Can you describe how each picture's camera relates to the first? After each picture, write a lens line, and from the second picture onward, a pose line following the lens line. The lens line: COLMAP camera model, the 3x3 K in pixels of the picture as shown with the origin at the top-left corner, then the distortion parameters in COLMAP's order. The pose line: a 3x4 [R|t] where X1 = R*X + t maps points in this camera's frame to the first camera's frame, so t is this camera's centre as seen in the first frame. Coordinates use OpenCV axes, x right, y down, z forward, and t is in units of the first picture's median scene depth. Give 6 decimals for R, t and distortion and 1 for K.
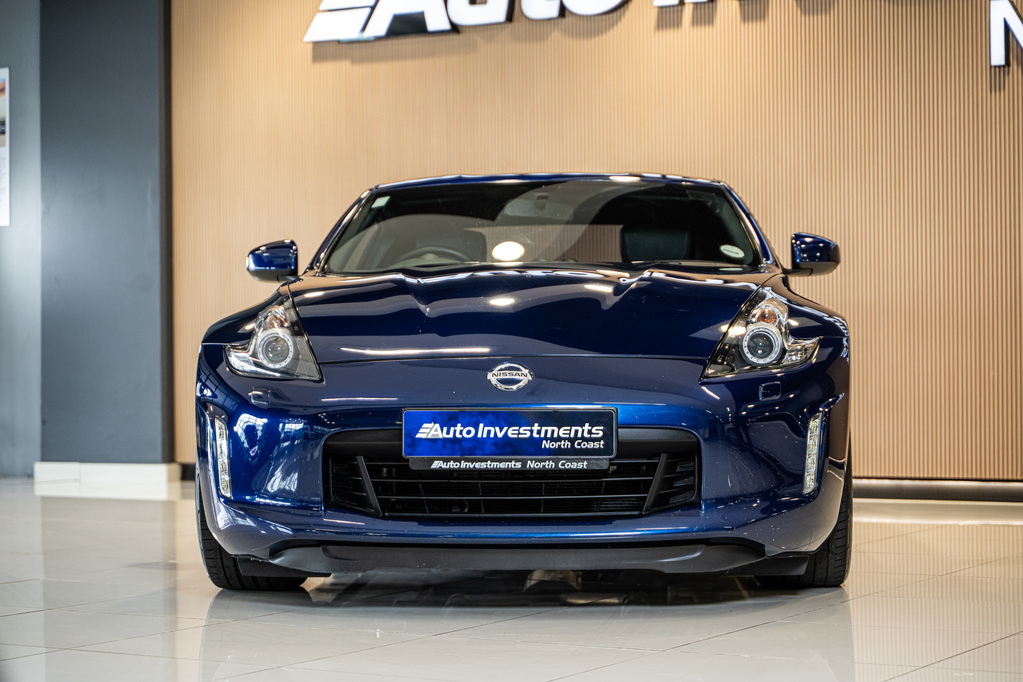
lens RADIAL K [[2123.9, 0, 505.6], [0, 2123.9, 338.1], [0, 0, 1]] dist [-0.014103, 0.000000]
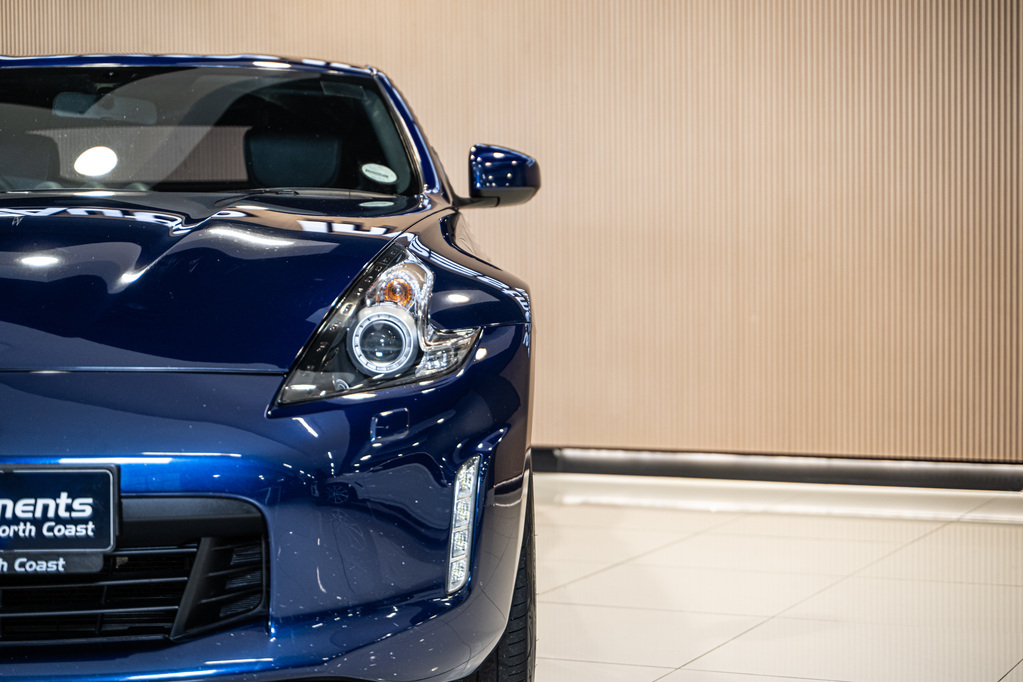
lens RADIAL K [[2123.9, 0, 514.1], [0, 2123.9, 344.2], [0, 0, 1]] dist [-0.014103, 0.000000]
pose [[0.993492, -0.005255, 0.113783, 0.090597], [-0.001368, 0.998313, 0.058049, -0.032392], [-0.113896, -0.057826, 0.991808, 0.401632]]
